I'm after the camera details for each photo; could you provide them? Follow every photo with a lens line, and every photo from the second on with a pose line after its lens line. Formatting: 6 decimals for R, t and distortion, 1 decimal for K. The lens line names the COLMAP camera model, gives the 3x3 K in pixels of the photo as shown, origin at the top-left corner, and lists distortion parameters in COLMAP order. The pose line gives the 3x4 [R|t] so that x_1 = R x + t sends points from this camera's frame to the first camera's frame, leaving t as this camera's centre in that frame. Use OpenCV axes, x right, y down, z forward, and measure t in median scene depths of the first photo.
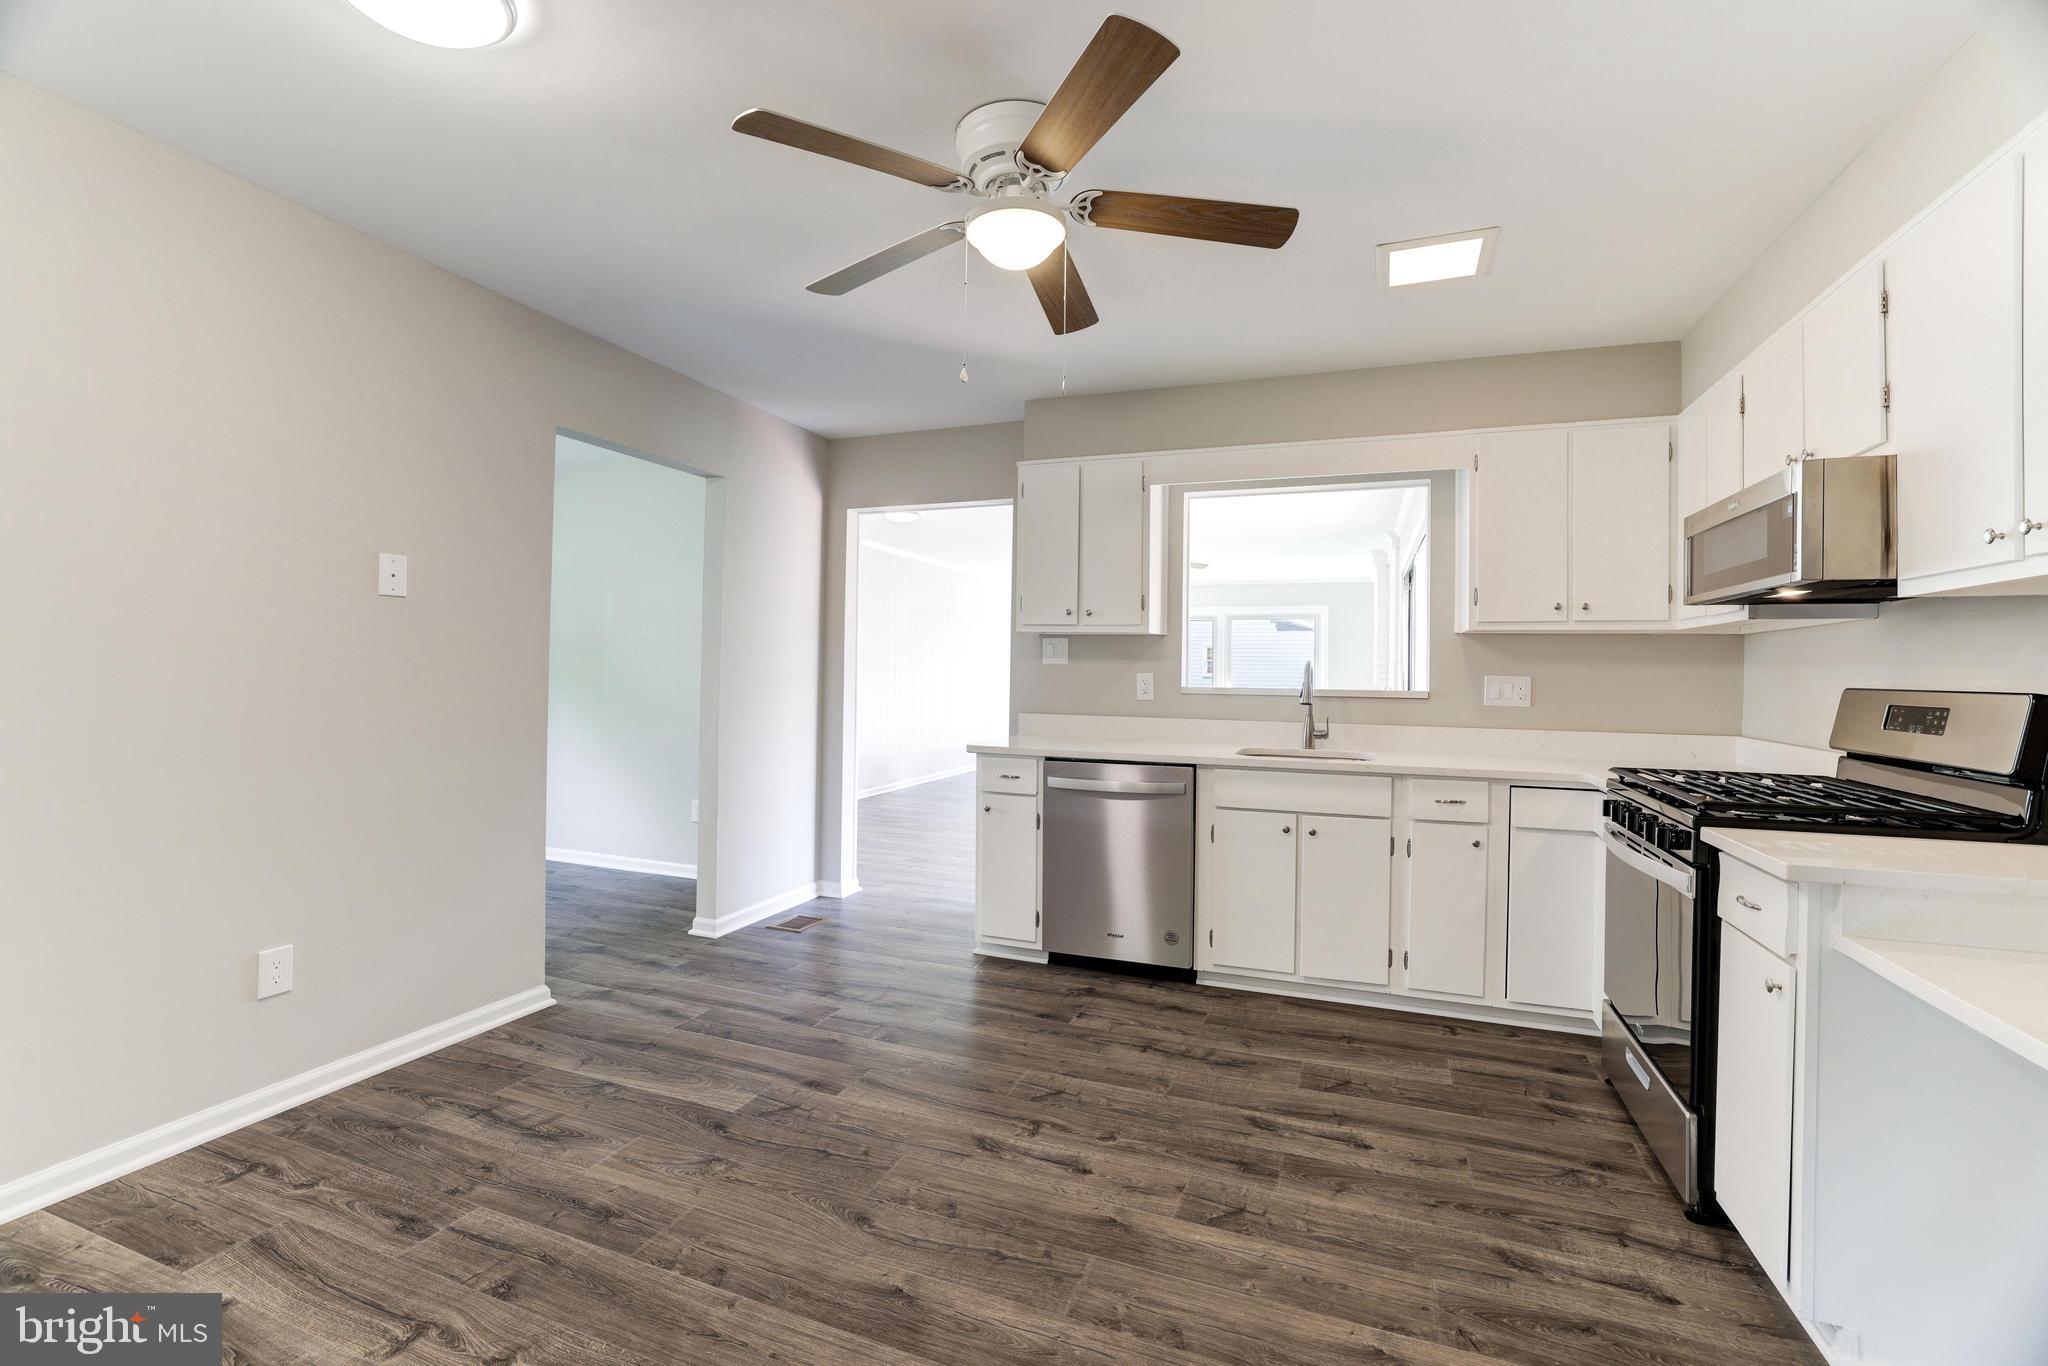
lens RADIAL K [[889.4, 0, 1022.7], [0, 889.4, 670.5], [0, 0, 1]] dist [-0.051012, 0.019788]
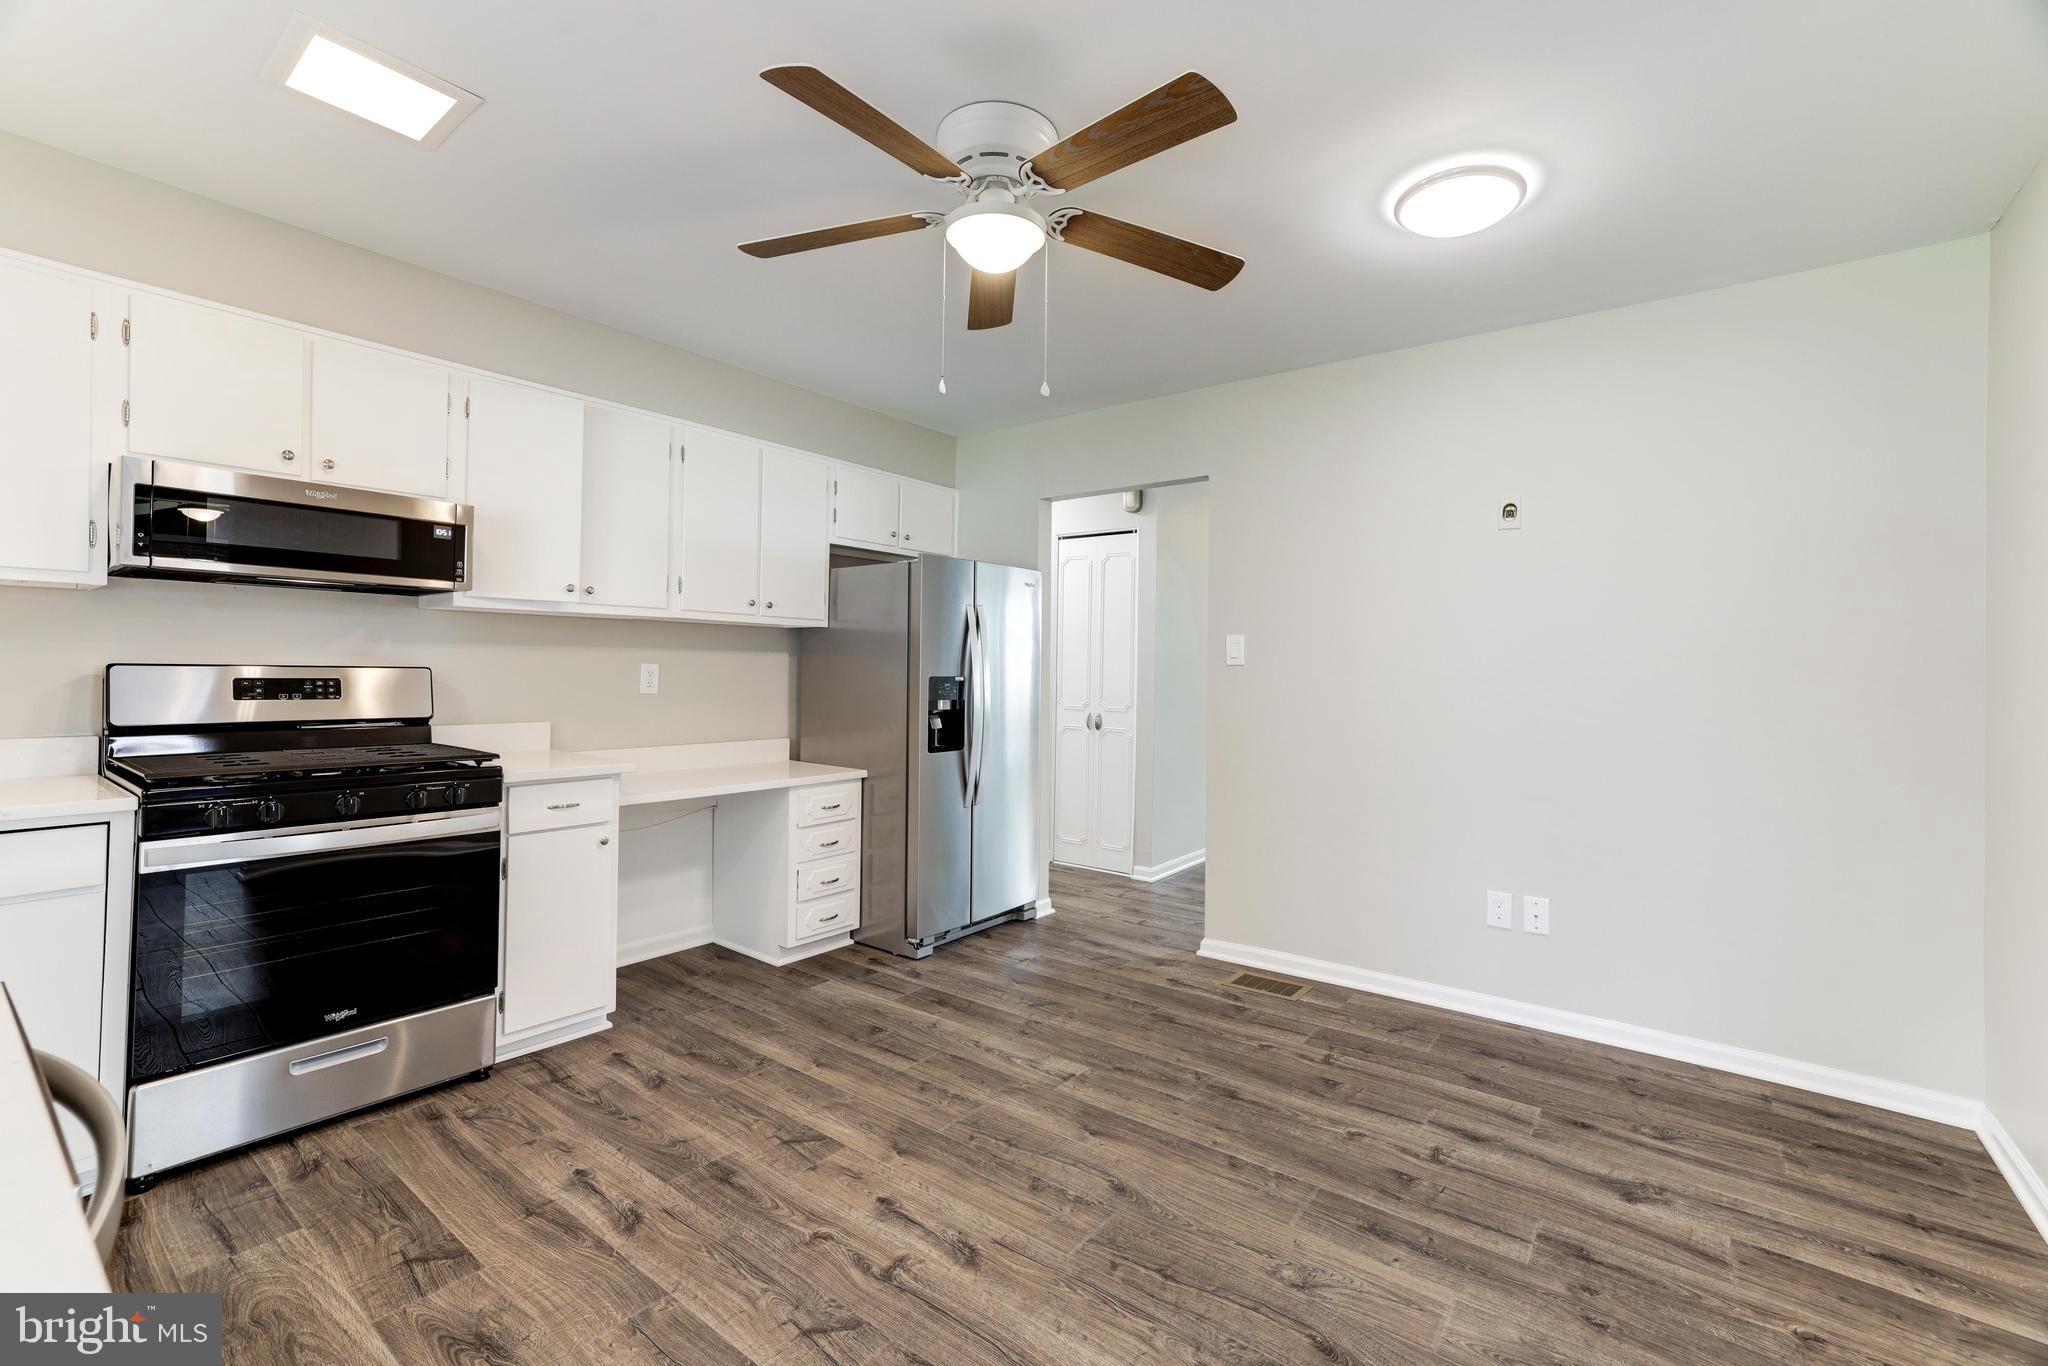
lens RADIAL K [[880.6, 0, 1018.2], [0, 880.6, 666.0], [0, 0, 1]] dist [-0.031524, 0.018915]
pose [[-0.956523, -0.027162, 0.290390, -0.263219], [-0.029185, 0.999571, -0.002639, -0.002130], [-0.290194, -0.011000, -0.956905, 1.516304]]
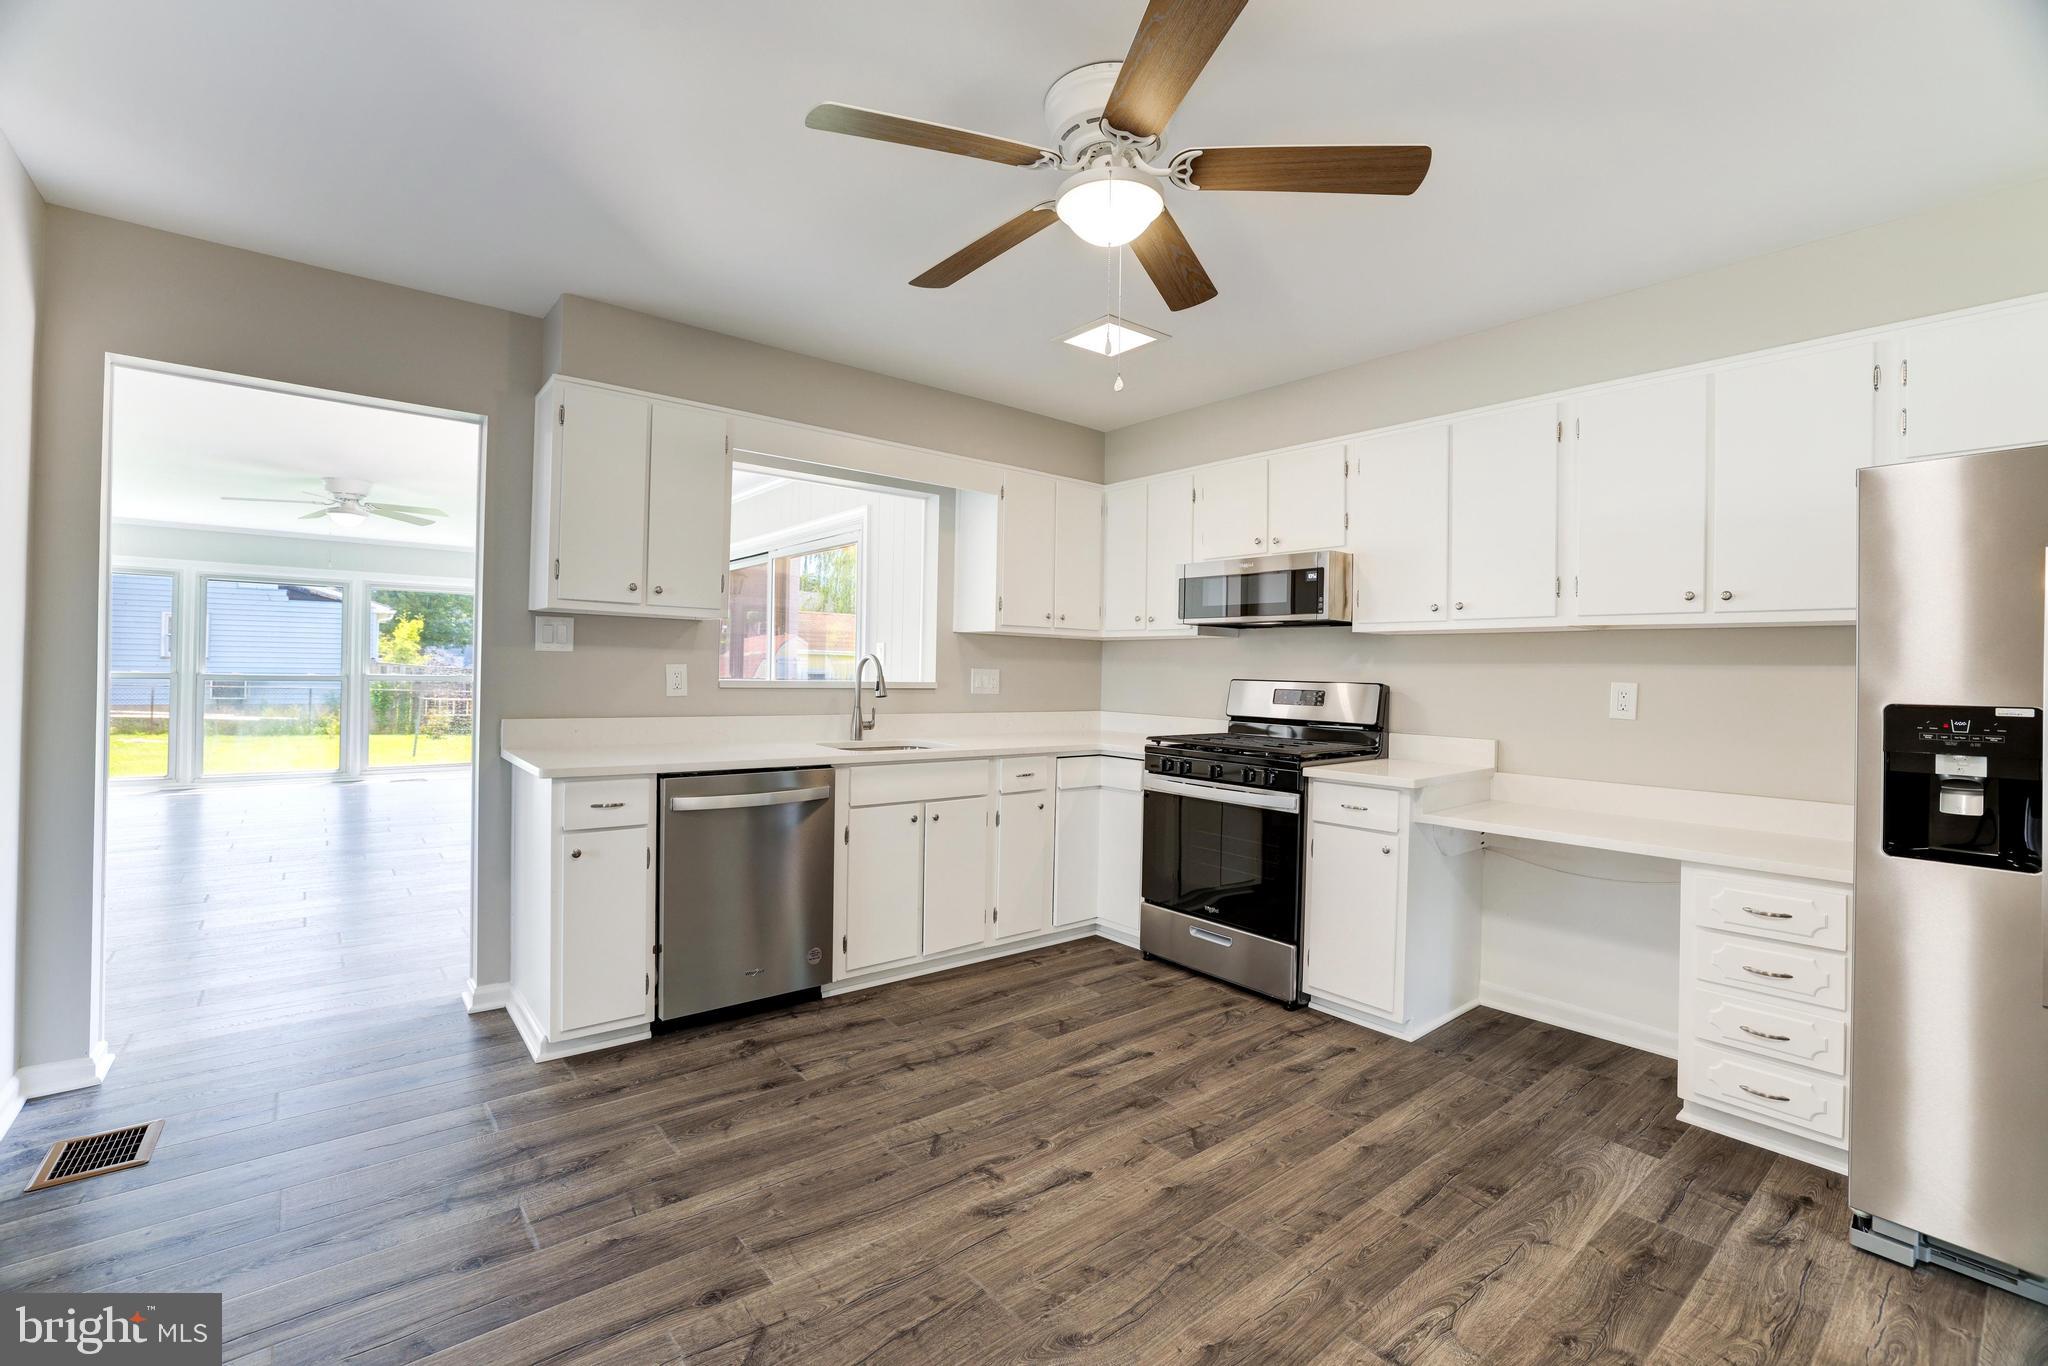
lens RADIAL K [[889.4, 0, 1022.7], [0, 889.4, 670.5], [0, 0, 1]] dist [-0.051012, 0.019788]
pose [[0.492805, -0.003960, 0.870131, -0.676012], [-0.014816, 0.999806, 0.012941, -0.011041], [-0.870014, -0.019269, 0.492651, 0.475506]]
